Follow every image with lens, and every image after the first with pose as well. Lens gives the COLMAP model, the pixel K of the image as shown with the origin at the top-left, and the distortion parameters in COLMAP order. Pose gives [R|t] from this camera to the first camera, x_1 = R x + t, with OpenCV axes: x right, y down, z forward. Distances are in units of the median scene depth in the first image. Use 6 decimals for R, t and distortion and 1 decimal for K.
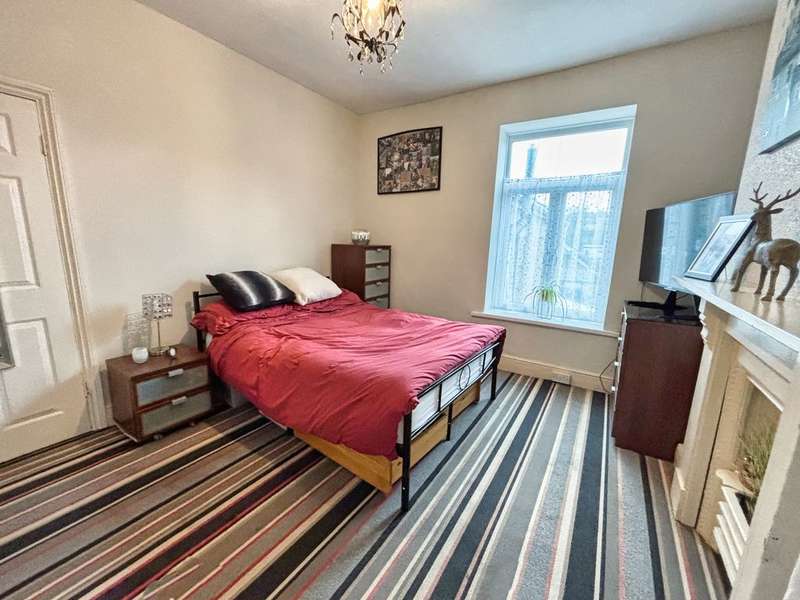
lens RADIAL K [[322.6, 0, 399.3], [0, 322.6, 303.6], [0, 0, 1]] dist [-0.000646, -0.000896]
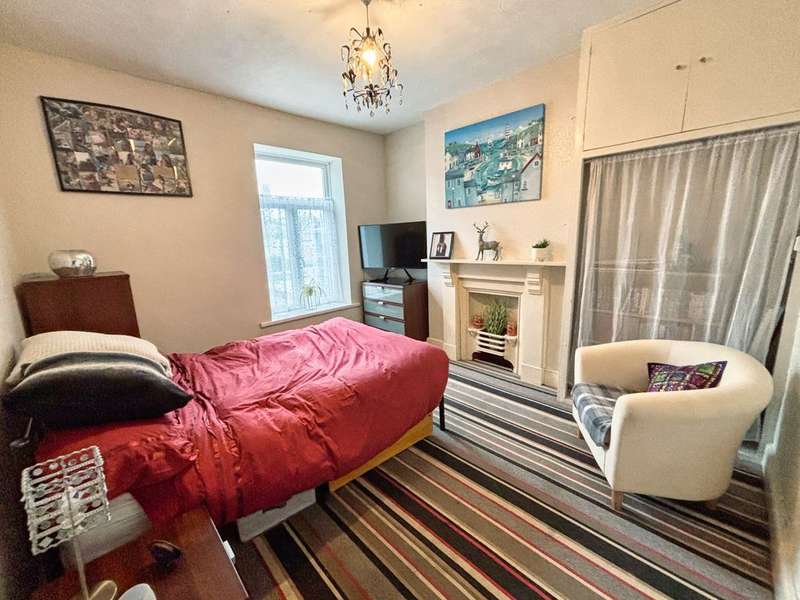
lens RADIAL K [[322.6, 0, 399.8], [0, 322.6, 300.2], [0, 0, 1]] dist [-0.000646, -0.000896]
pose [[0.209219, -0.219454, 0.952926, -0.600797], [0.234932, 0.957231, 0.168865, -0.108085], [-0.949228, 0.188543, 0.251827, 0.320366]]
